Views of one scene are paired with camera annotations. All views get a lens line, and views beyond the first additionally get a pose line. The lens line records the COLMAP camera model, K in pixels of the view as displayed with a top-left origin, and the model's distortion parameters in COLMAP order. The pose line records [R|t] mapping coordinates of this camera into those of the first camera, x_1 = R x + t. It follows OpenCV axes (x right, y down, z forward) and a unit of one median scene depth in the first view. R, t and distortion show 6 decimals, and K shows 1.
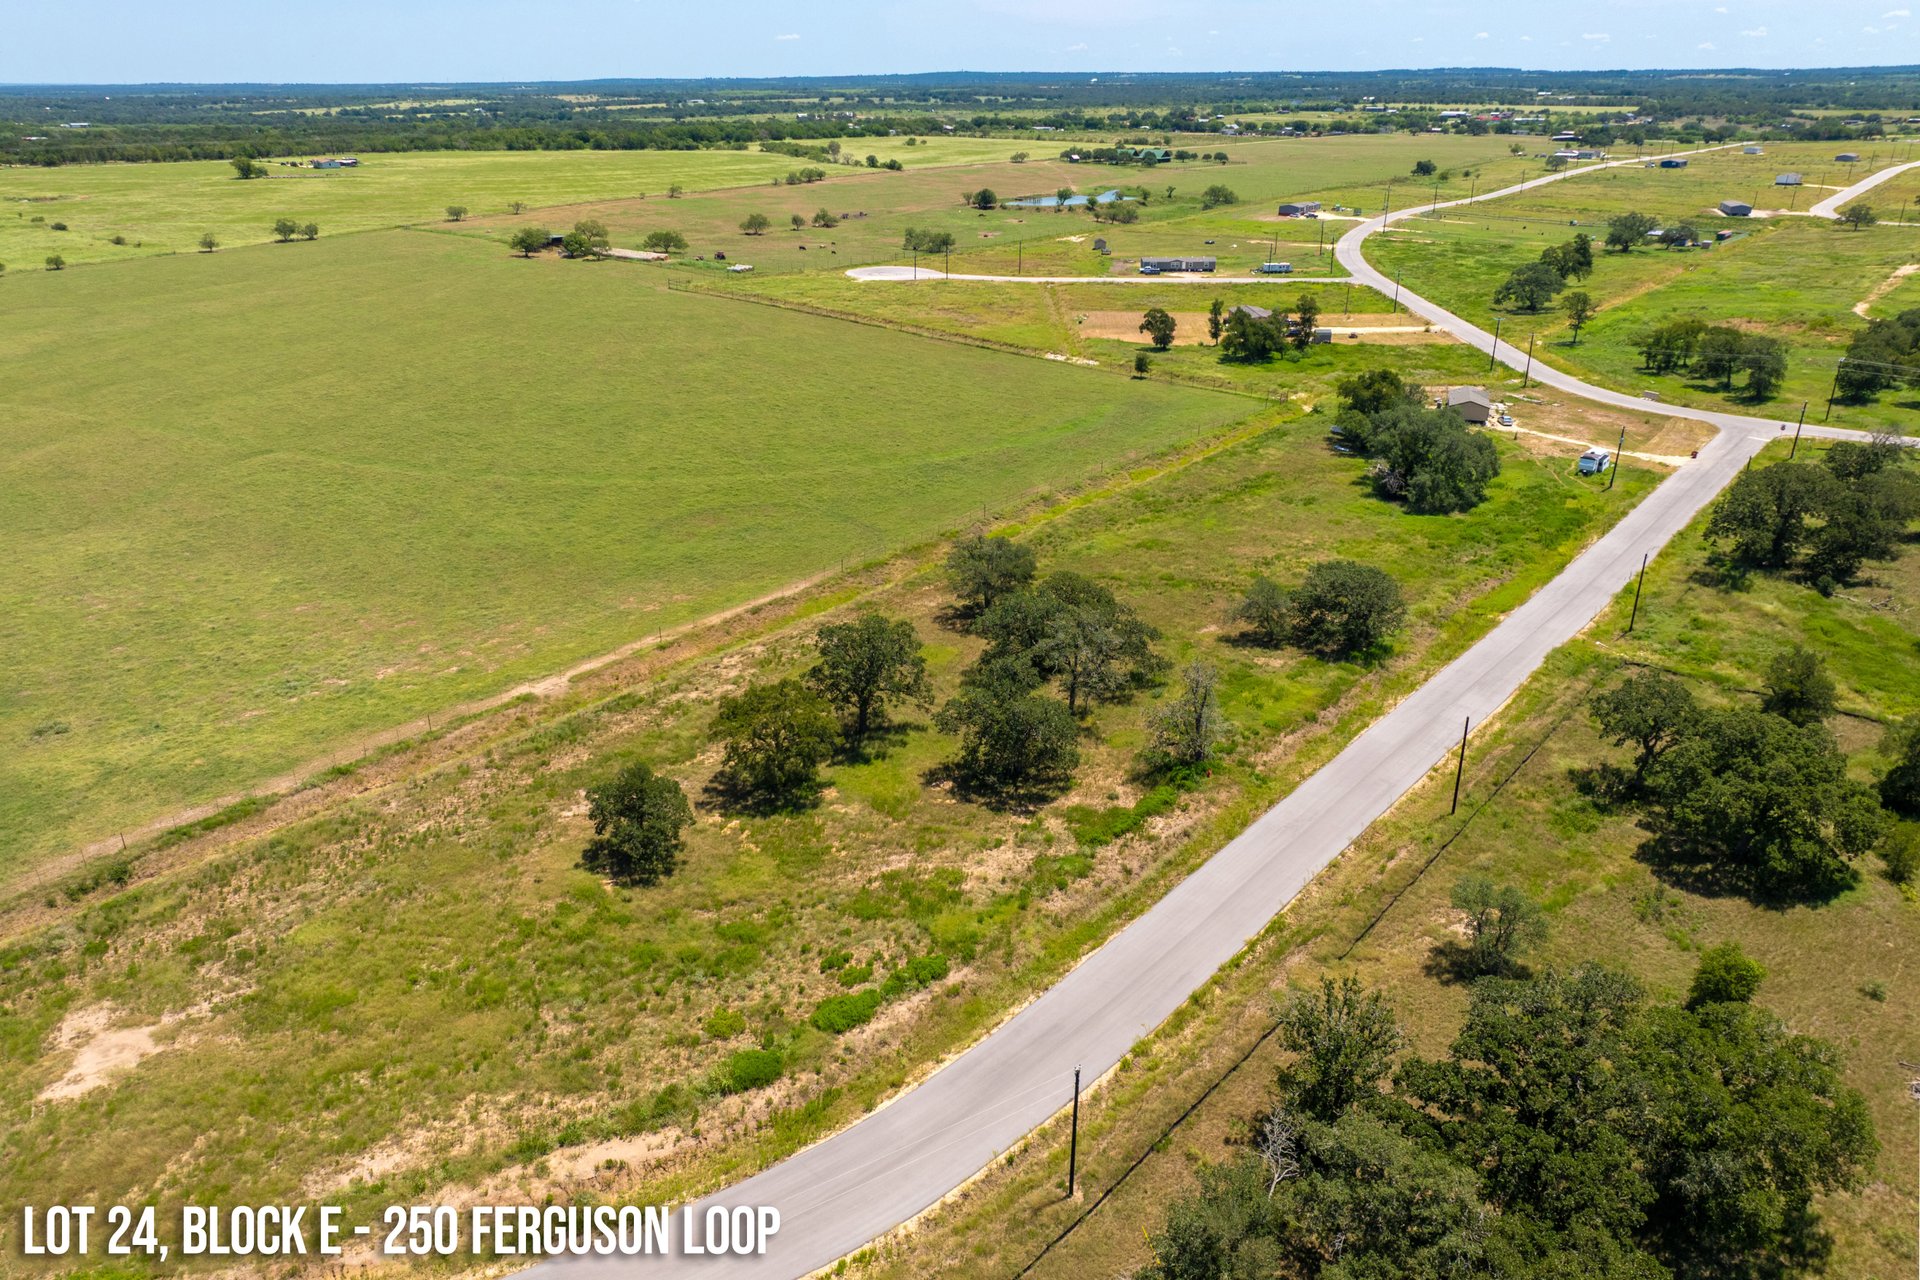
lens RADIAL K [[1389.5, 0, 960.0], [0, 1389.5, 640.0], [0, 0, 1]] dist [-0.015679, 0.002014]
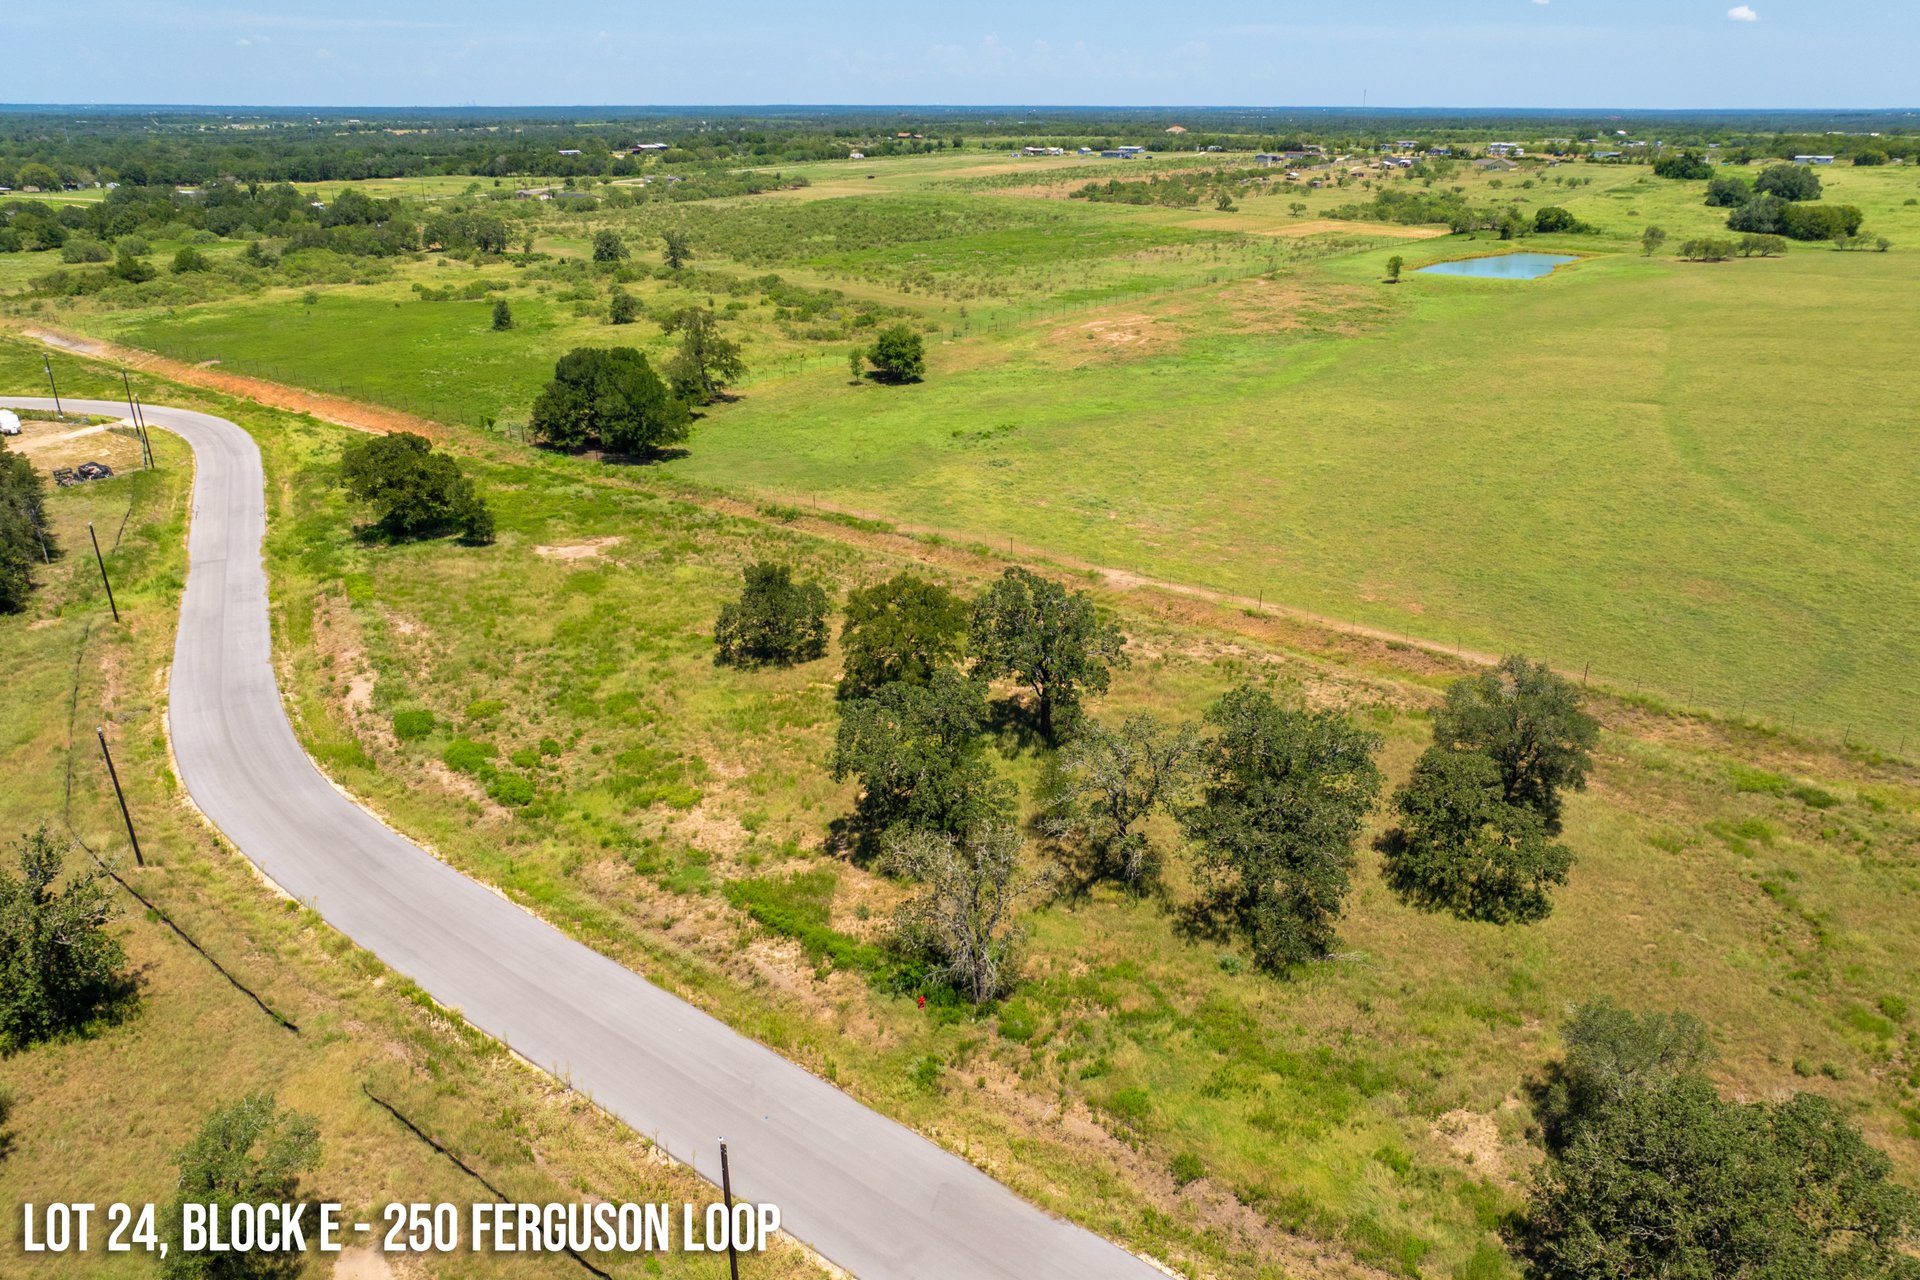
lens RADIAL K [[1389.5, 0, 960.0], [0, 1389.5, 640.0], [0, 0, 1]] dist [-0.015679, 0.002014]
pose [[-0.003165, 0.358614, -0.933481, 0.706177], [-0.376049, 0.864540, 0.333404, -0.242962], [0.926594, 0.352090, 0.132120, 0.962716]]
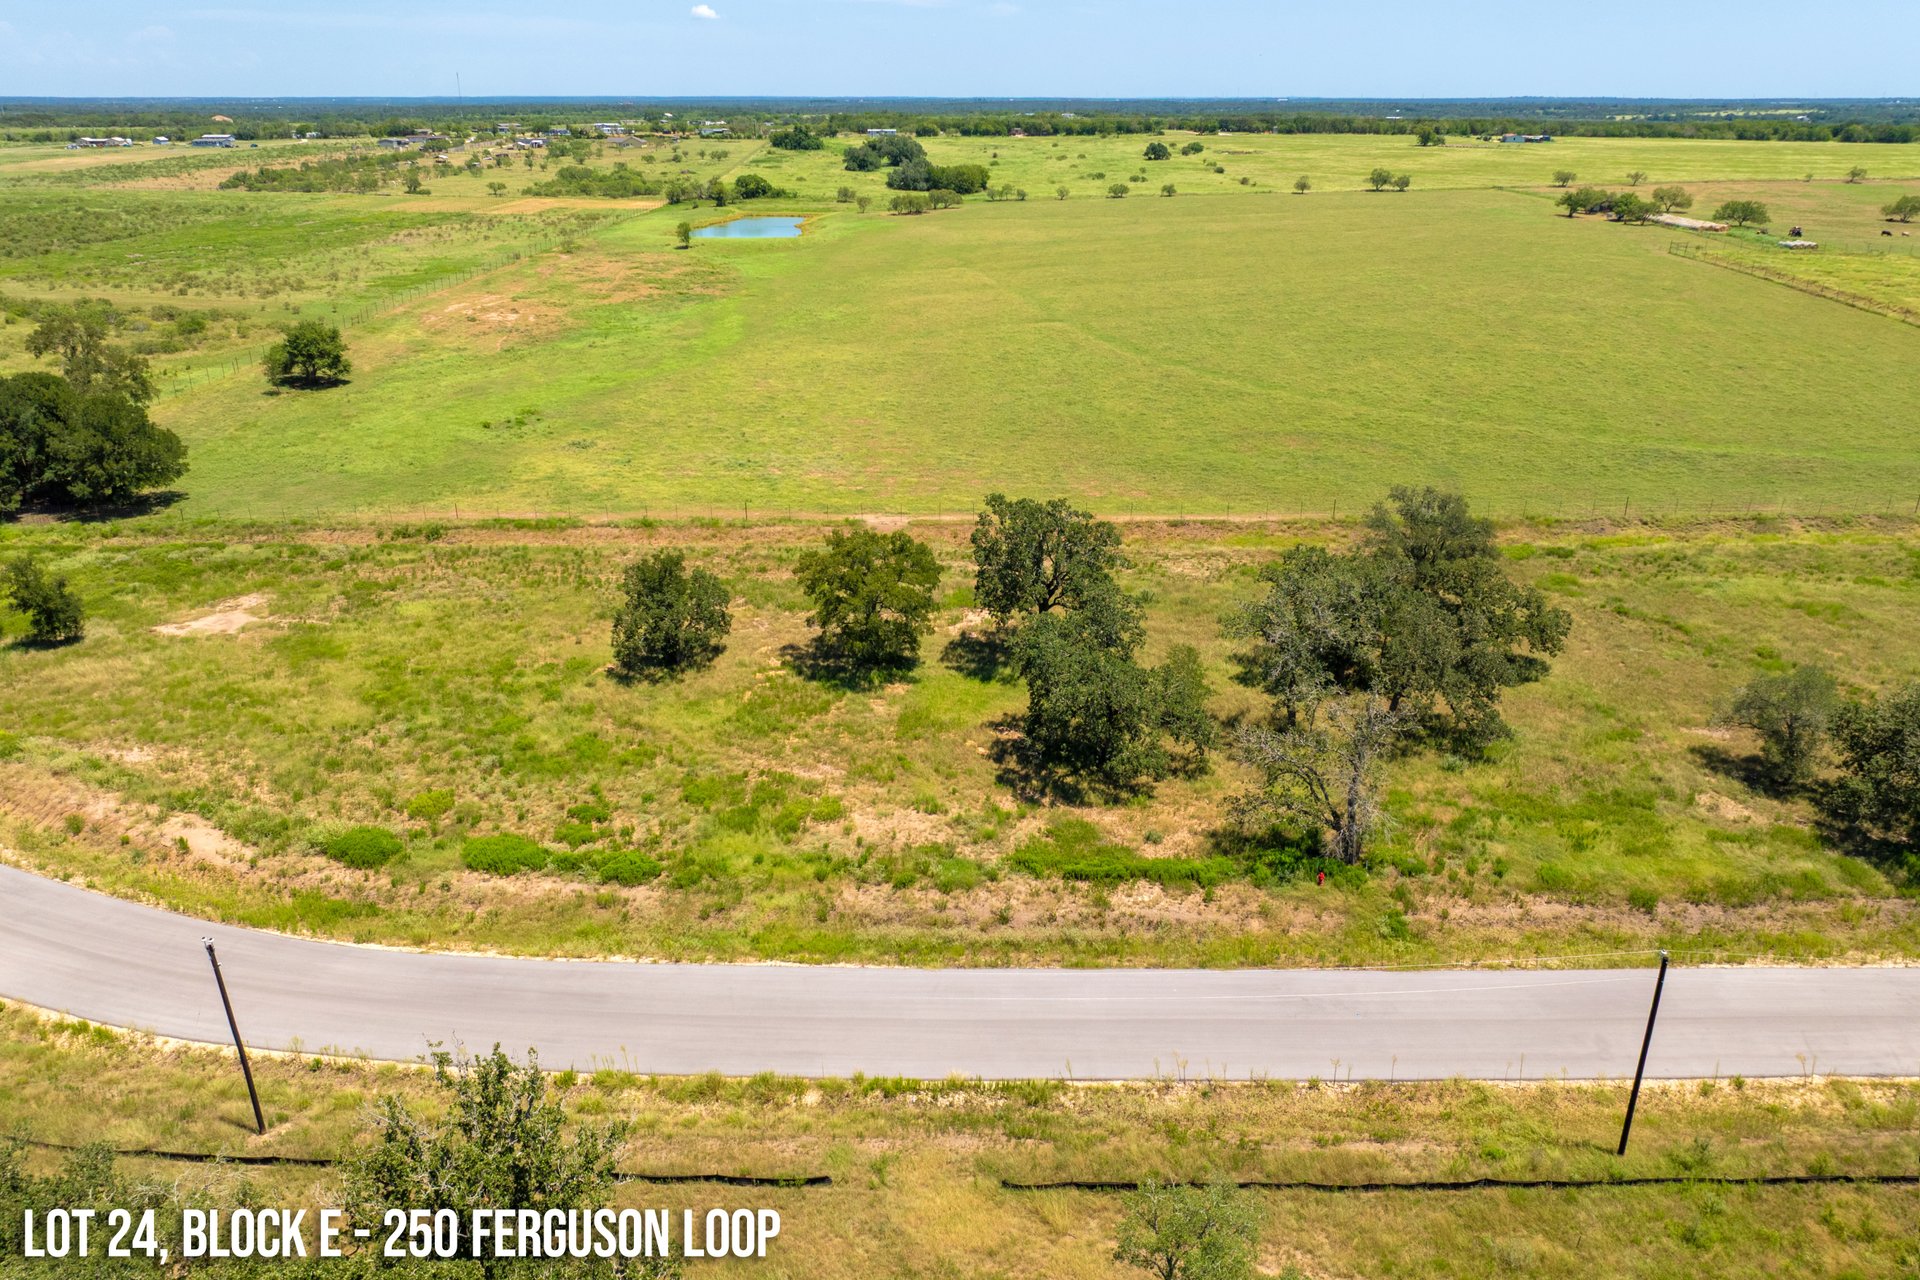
lens RADIAL K [[1300.1, 0, 948.1], [0, 1300.1, 711.0], [0, 0, 1]] dist [-0.021780, 0.006561]
pose [[0.613063, 0.339238, -0.713492, 0.487581], [-0.302044, 0.935151, 0.185100, -0.026279], [0.730016, 0.102028, 0.675772, 0.545161]]
